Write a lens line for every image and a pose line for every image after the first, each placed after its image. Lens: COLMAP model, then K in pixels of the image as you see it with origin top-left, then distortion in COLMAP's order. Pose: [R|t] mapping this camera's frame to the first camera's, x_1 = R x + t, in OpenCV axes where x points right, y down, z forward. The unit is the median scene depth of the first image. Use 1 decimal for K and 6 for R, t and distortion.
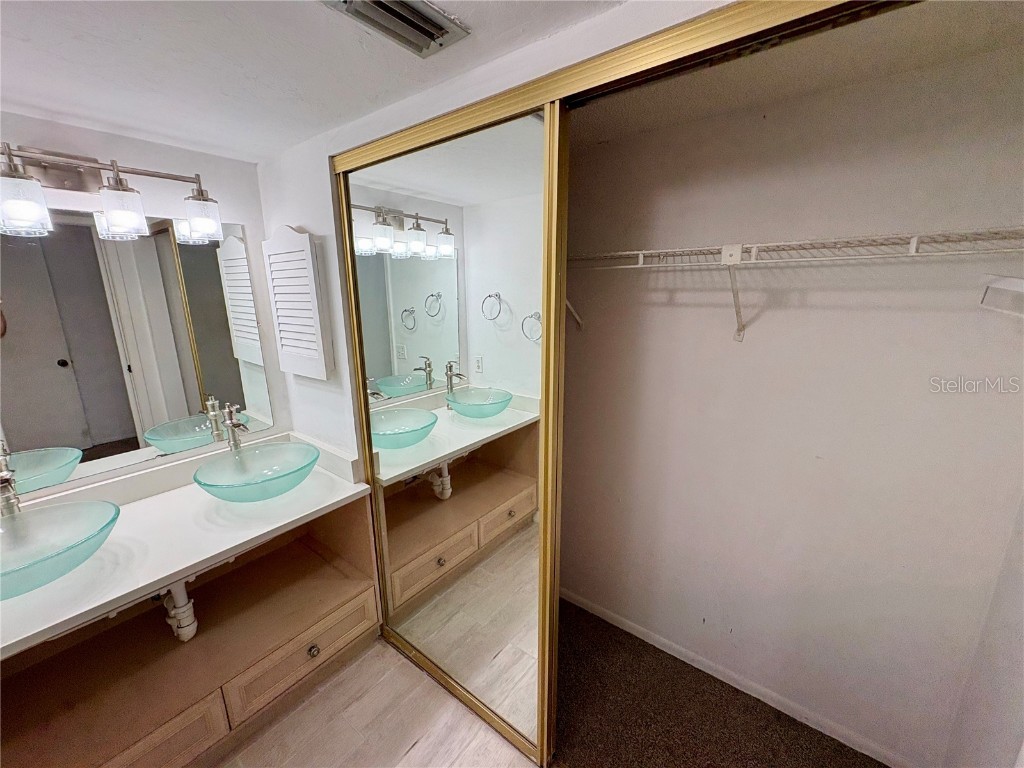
lens RADIAL K [[407.2, 0, 511.5], [0, 407.2, 382.9], [0, 0, 1]] dist [0.000141, 0.000447]
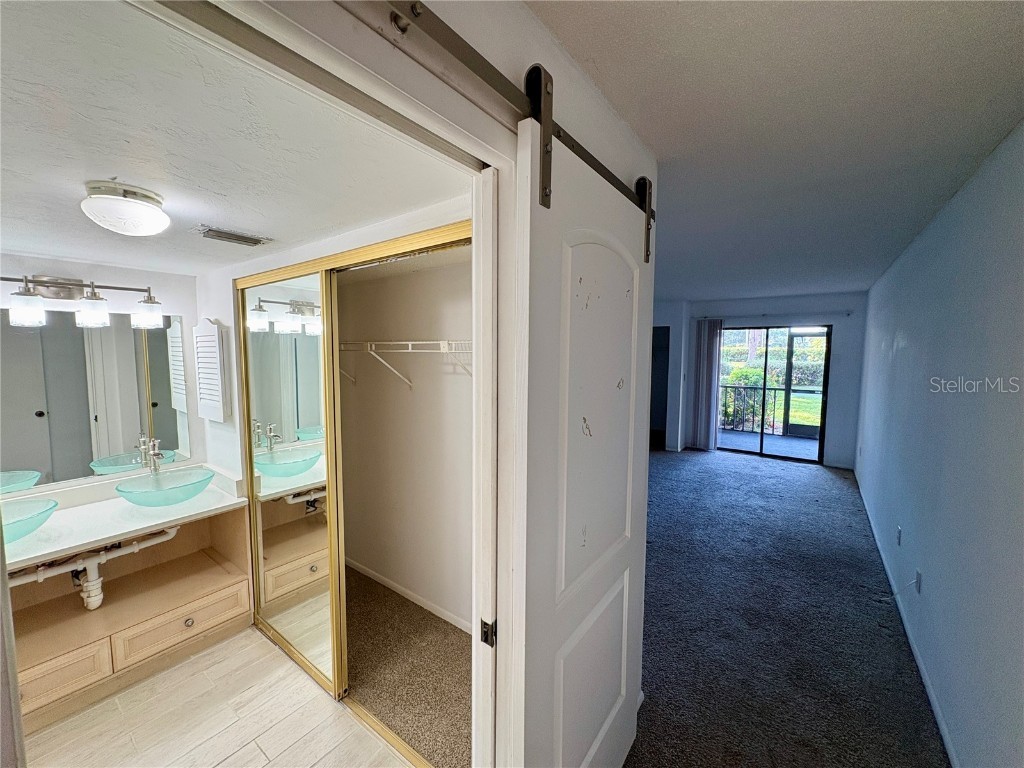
lens RADIAL K [[407.2, 0, 511.5], [0, 407.2, 382.9], [0, 0, 1]] dist [0.000141, 0.000447]
pose [[0.999738, 0.011108, 0.020022, 0.527770], [-0.008034, 0.989029, -0.147505, 0.058853], [-0.021441, 0.147305, 0.988859, -0.460464]]
